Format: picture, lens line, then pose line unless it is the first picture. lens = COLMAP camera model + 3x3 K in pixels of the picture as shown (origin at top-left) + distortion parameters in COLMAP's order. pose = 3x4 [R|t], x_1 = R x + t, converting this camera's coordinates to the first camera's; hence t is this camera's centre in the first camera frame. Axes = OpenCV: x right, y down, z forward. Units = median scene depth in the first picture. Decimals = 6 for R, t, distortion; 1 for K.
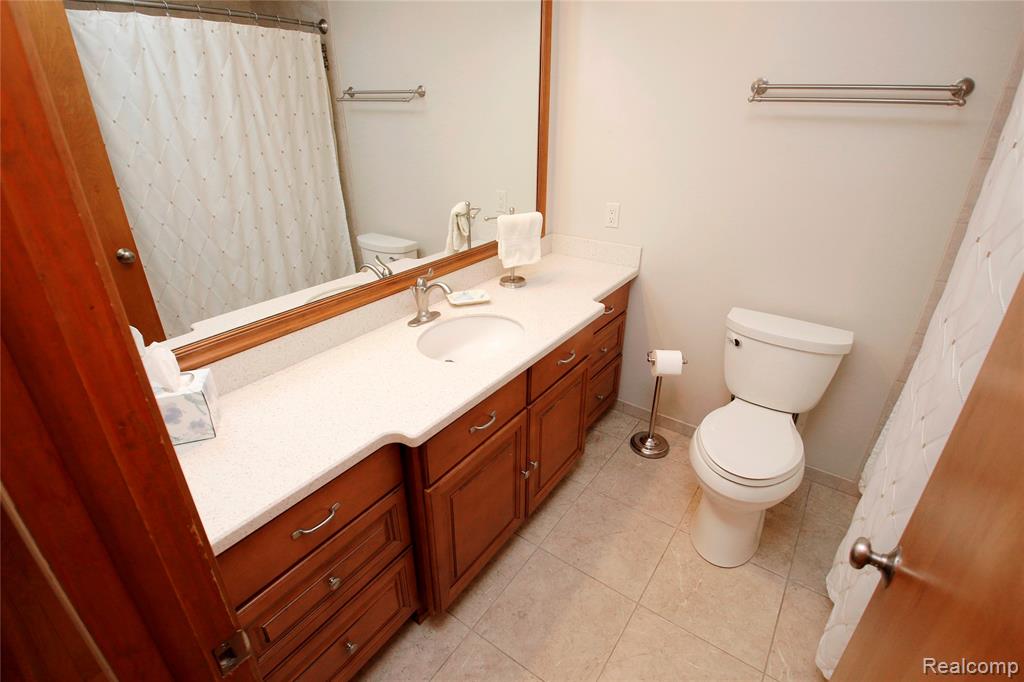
lens RADIAL K [[476.7, 0, 512.0], [0, 476.7, 341.0], [0, 0, 1]] dist [-0.000584, -0.013219]
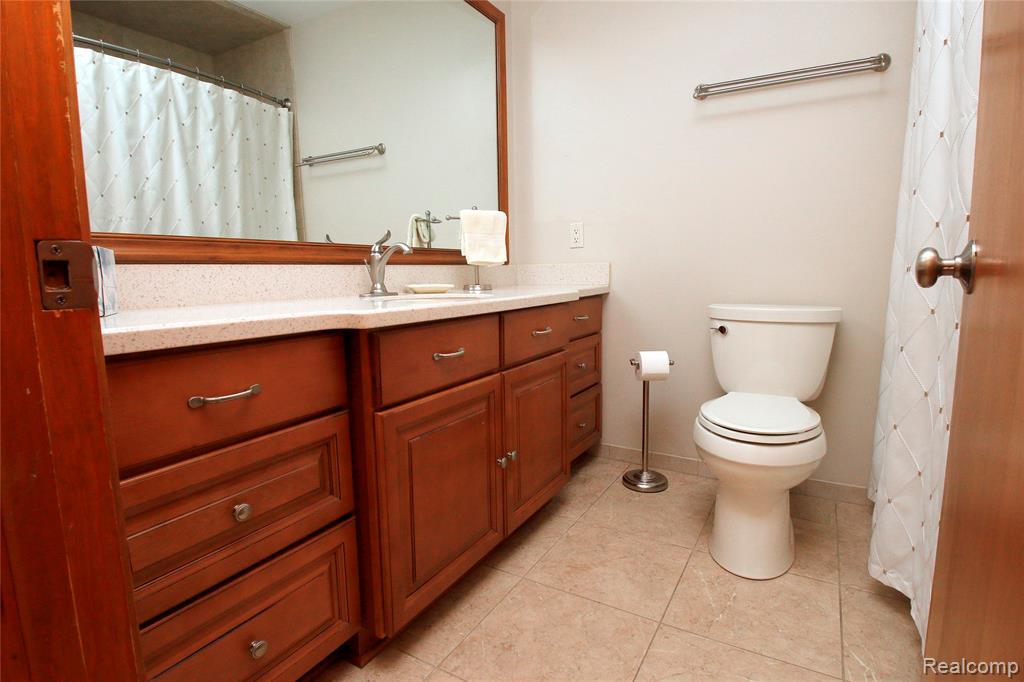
lens RADIAL K [[508.8, 0, 512.0], [0, 508.8, 341.0], [0, 0, 1]] dist [-0.020981, -0.001365]
pose [[0.996150, -0.028751, 0.082812, -0.018880], [0.053001, 0.950000, -0.307719, 0.333250], [-0.069824, 0.310924, 0.947867, 0.116439]]
